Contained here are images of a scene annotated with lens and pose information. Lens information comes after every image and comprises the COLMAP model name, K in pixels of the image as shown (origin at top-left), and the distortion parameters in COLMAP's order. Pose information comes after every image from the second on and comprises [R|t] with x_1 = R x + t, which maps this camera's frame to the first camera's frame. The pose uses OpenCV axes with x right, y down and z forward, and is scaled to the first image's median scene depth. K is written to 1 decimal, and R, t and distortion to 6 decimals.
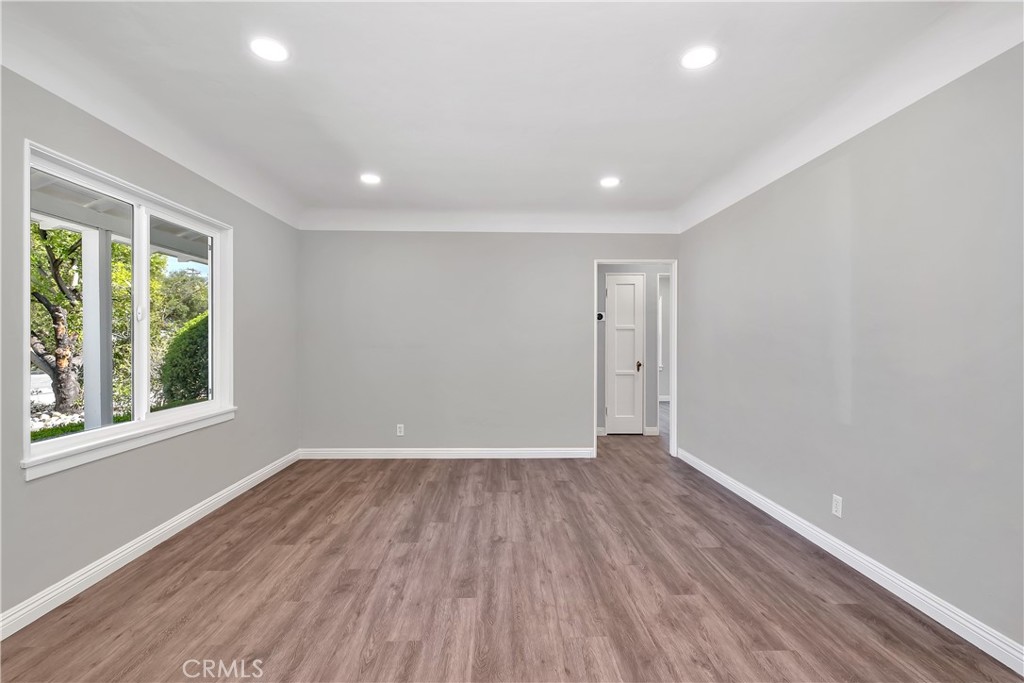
lens RADIAL K [[459.7, 0, 512.0], [0, 459.7, 341.5], [0, 0, 1]] dist [0.012418, -0.007865]
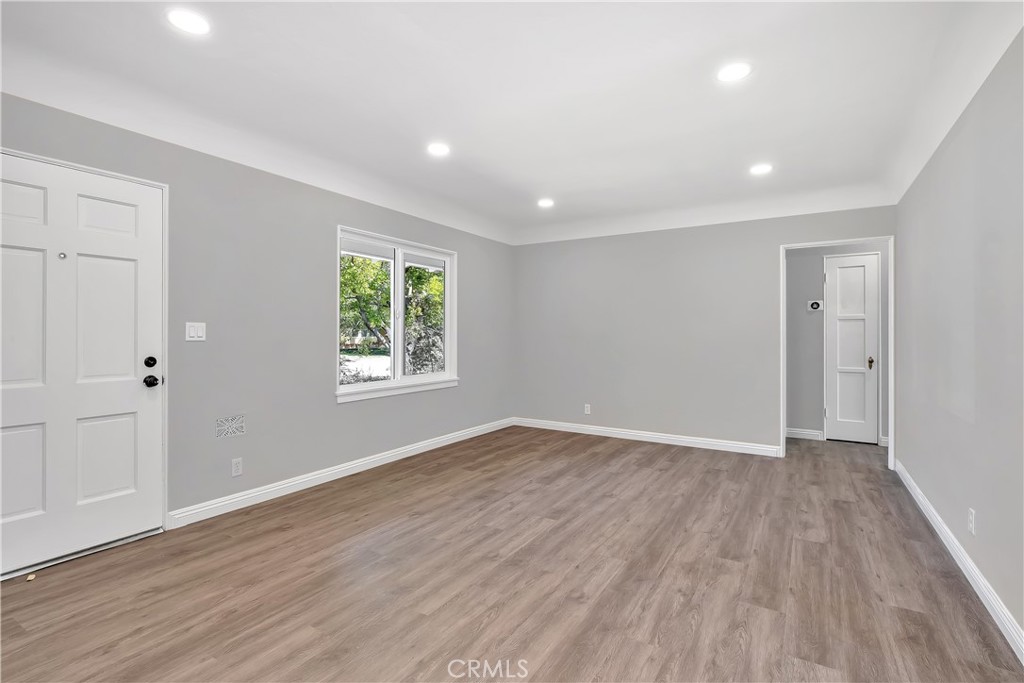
lens RADIAL K [[459.7, 0, 512.0], [0, 459.7, 341.5], [0, 0, 1]] dist [0.012418, -0.007865]
pose [[0.846183, 0.008661, -0.532822, 0.378812], [-0.001882, 0.999910, 0.013263, 0.010288], [0.532889, -0.010220, 0.846123, -0.149079]]
